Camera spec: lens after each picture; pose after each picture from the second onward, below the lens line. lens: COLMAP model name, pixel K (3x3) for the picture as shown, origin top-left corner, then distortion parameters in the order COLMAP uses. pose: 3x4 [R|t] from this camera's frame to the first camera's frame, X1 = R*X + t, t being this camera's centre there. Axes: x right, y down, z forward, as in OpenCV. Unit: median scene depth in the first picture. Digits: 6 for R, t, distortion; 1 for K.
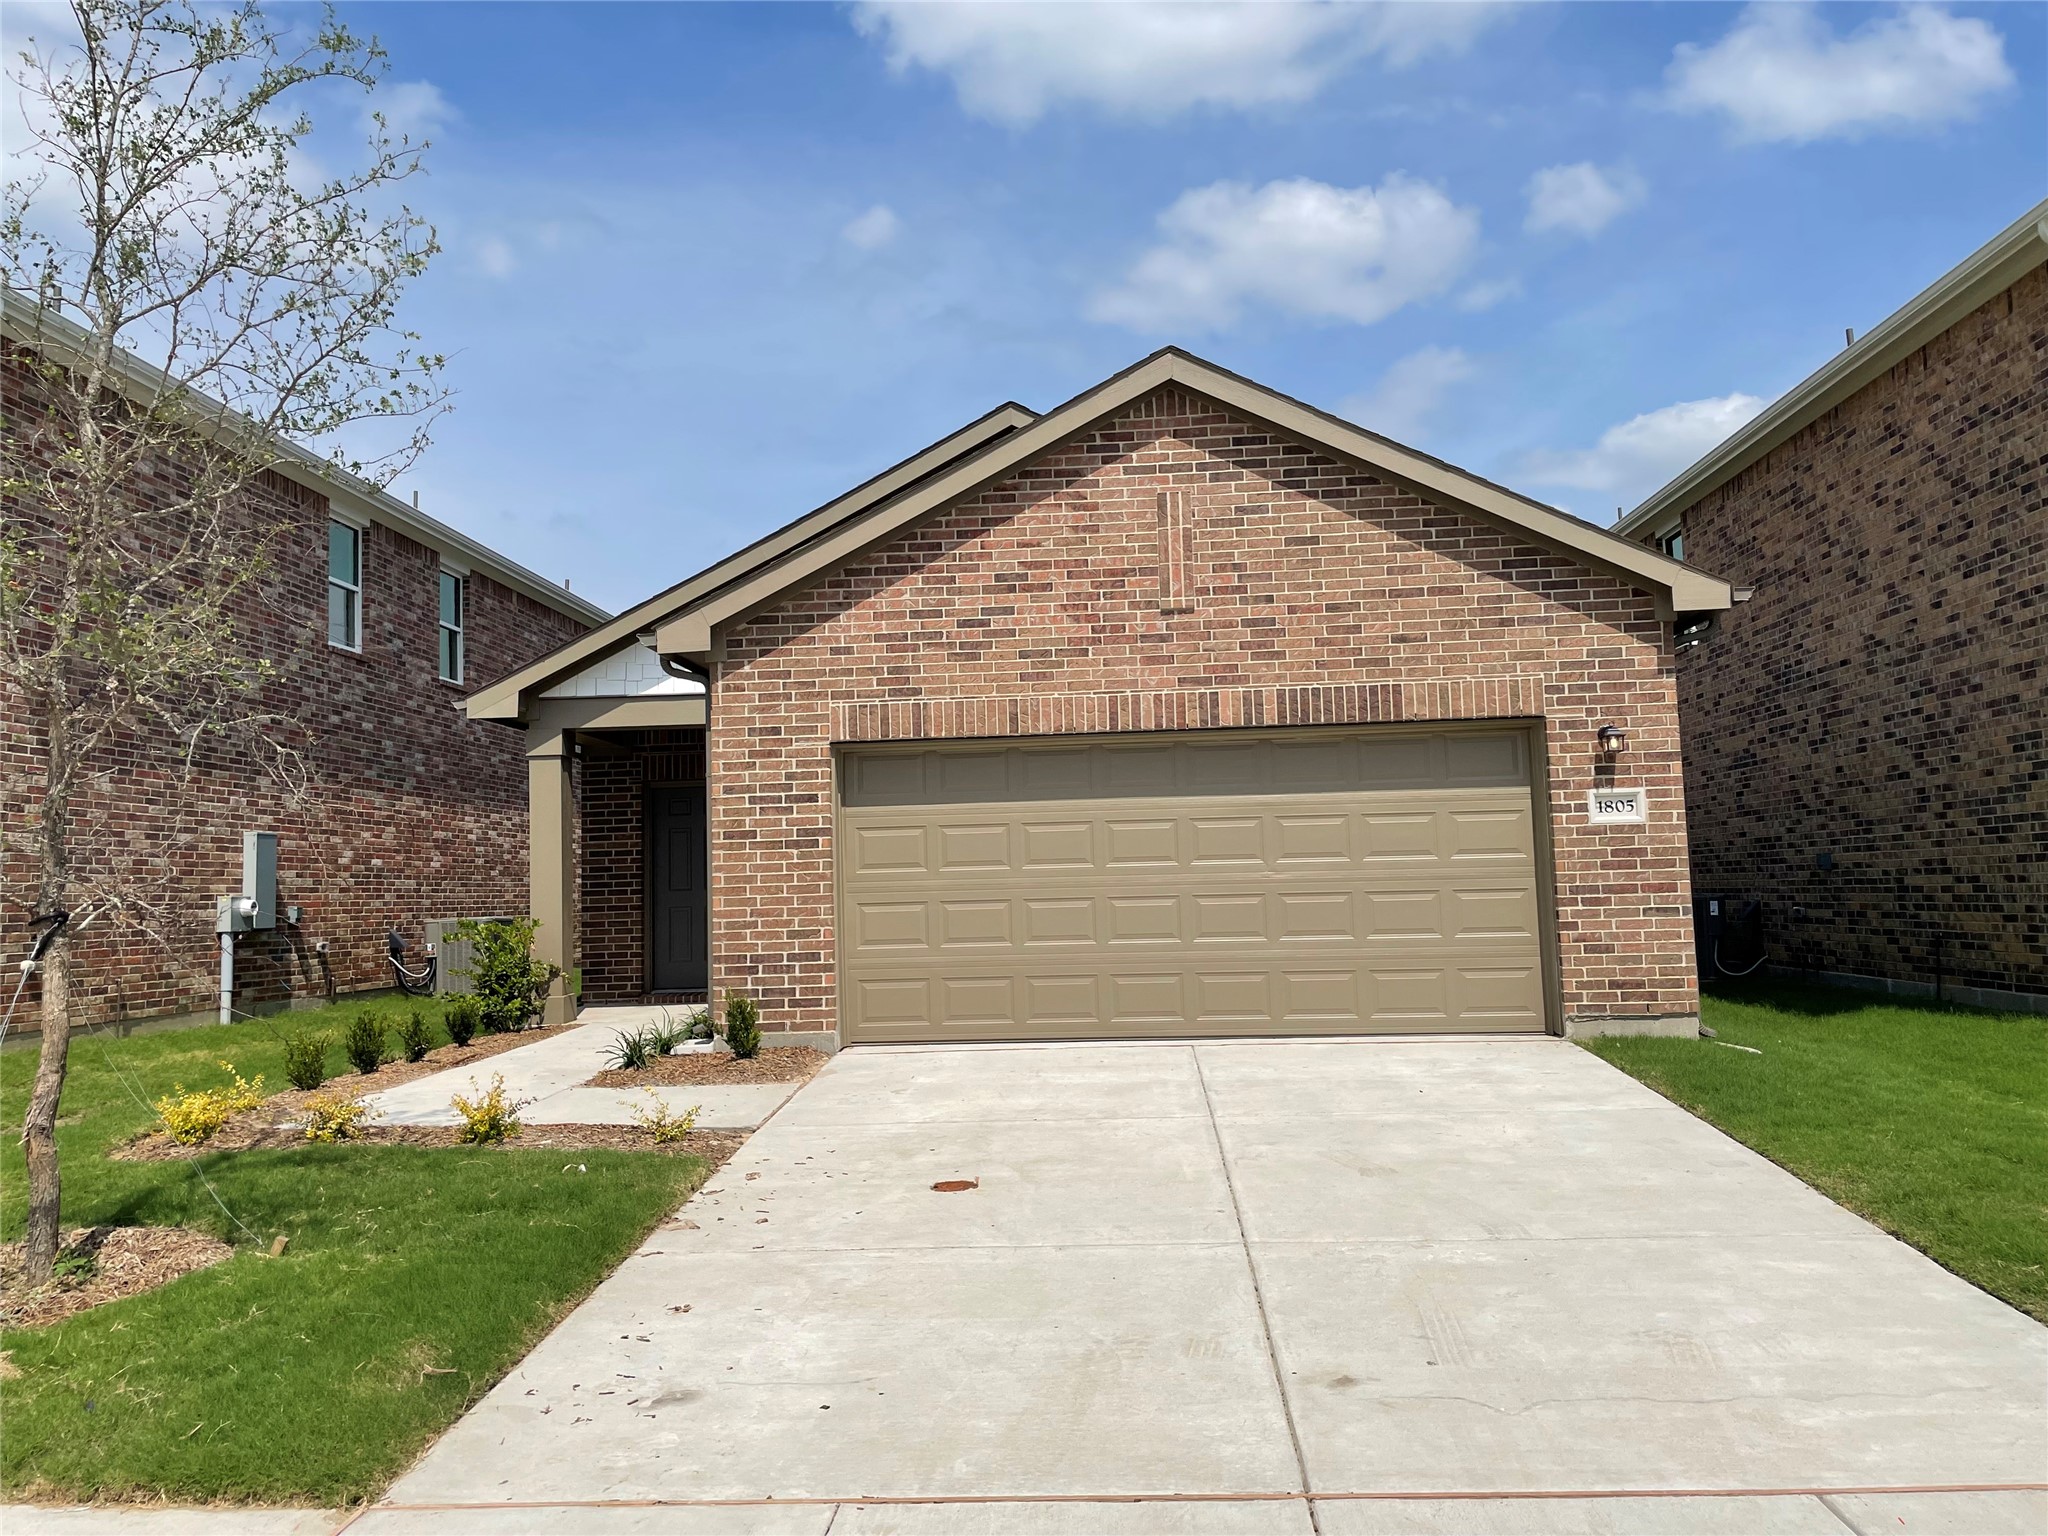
lens RADIAL K [[1546.0, 0, 1027.4], [0, 1546.0, 759.7], [0, 0, 1]] dist [0.046534, -0.016011]
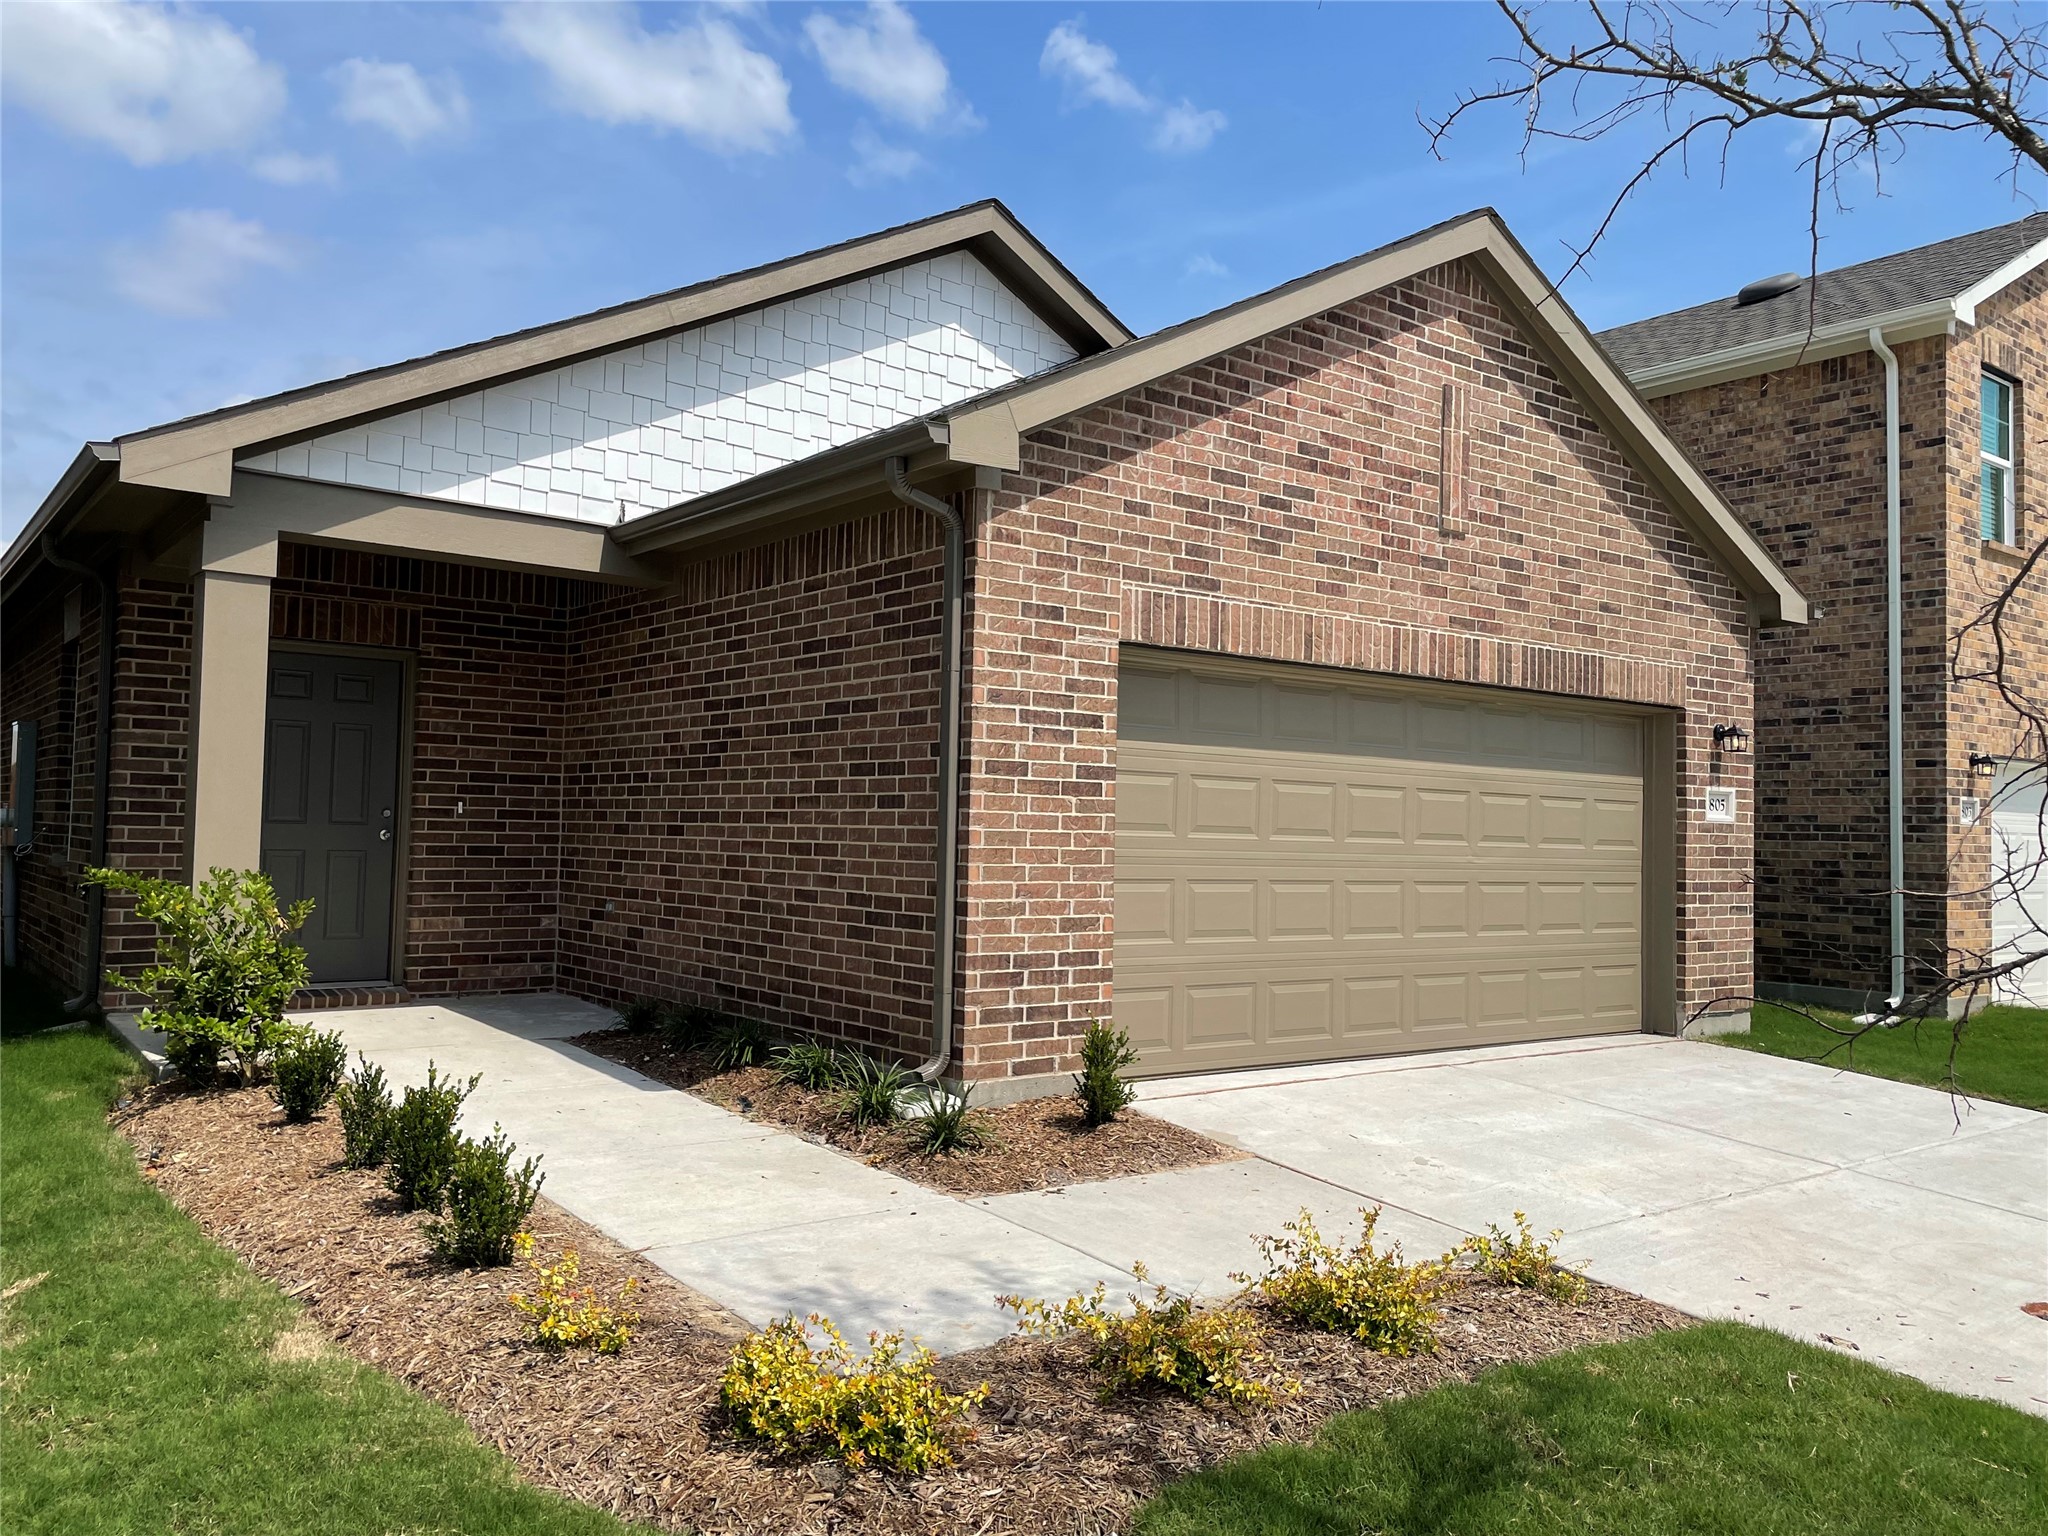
lens RADIAL K [[1546.0, 0, 1020.2], [0, 1546.0, 779.3], [0, 0, 1]] dist [0.046534, -0.016011]
pose [[0.754129, 0.067862, 0.653211, -0.597558], [-0.101598, 0.994728, 0.013952, 0.043683], [-0.648820, -0.076887, 0.757047, 0.515159]]
